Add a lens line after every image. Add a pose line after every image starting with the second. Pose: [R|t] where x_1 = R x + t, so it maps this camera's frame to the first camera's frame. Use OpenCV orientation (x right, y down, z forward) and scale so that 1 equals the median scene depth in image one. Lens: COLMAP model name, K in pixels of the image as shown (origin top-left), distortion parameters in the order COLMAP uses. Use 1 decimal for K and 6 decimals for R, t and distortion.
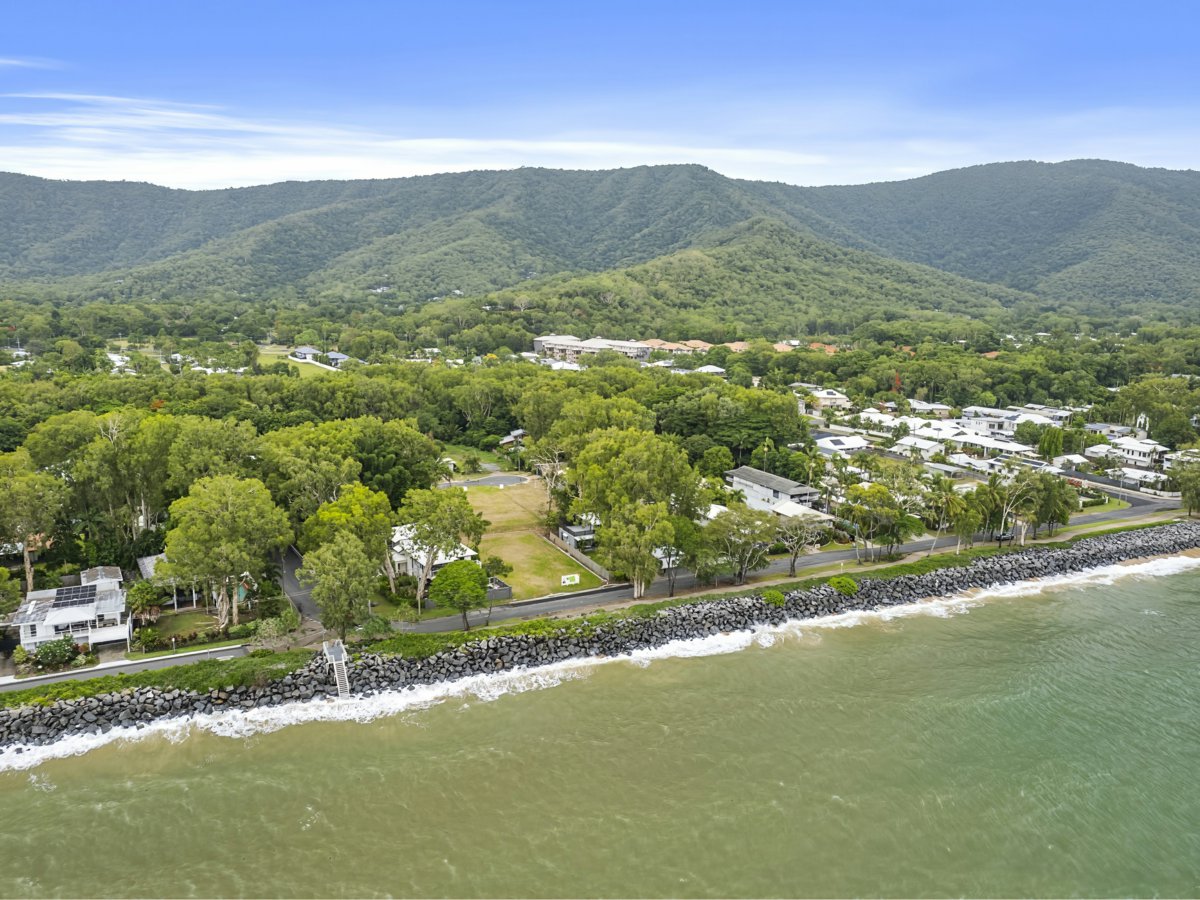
lens RADIAL K [[771.5, 0, 599.0], [0, 771.5, 447.4], [0, 0, 1]] dist [-0.042299, 0.001938]
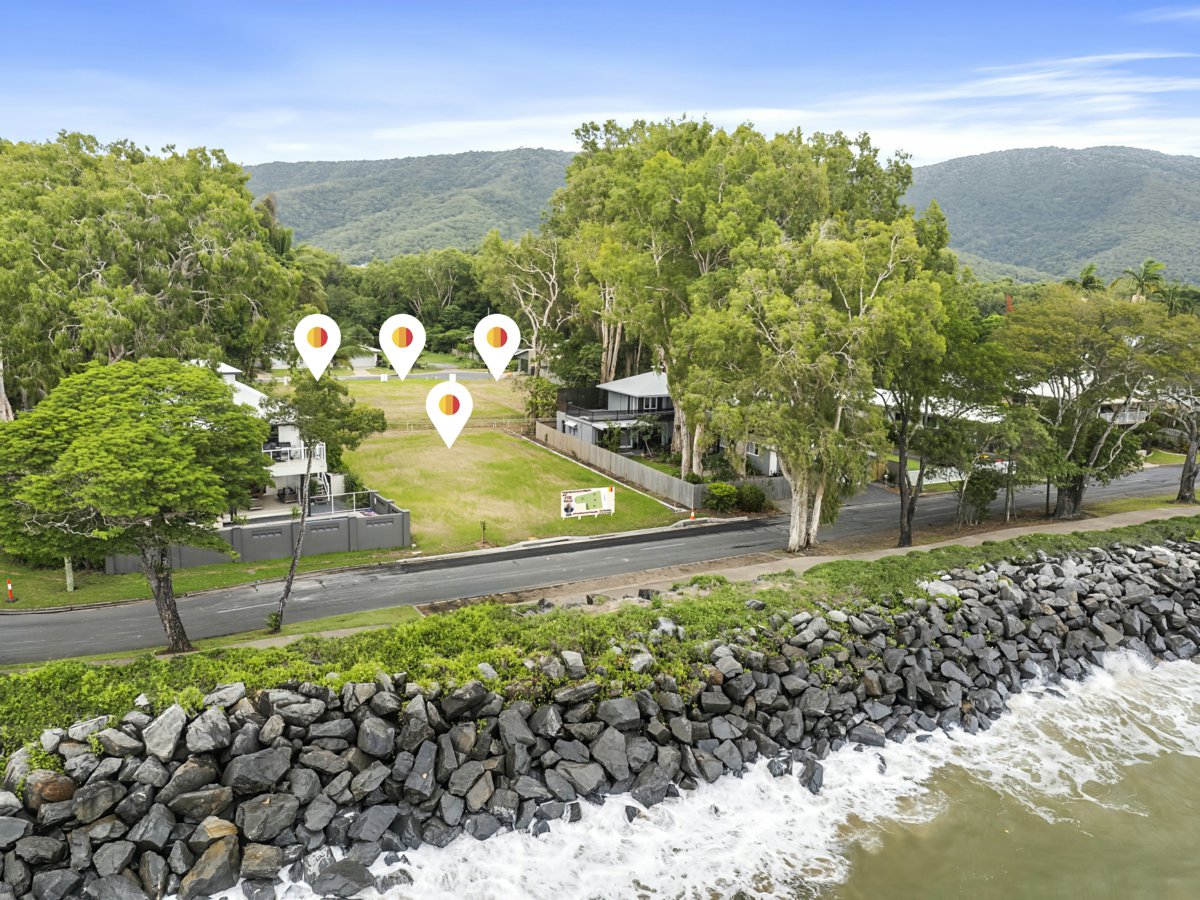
lens RADIAL K [[771.5, 0, 600.7], [0, 771.5, 452.5], [0, 0, 1]] dist [-0.042299, 0.001938]
pose [[0.999957, 0.007685, 0.005101, -0.038187], [-0.007689, 0.999970, 0.000846, 0.170277], [-0.005095, -0.000885, 0.999987, 0.743814]]
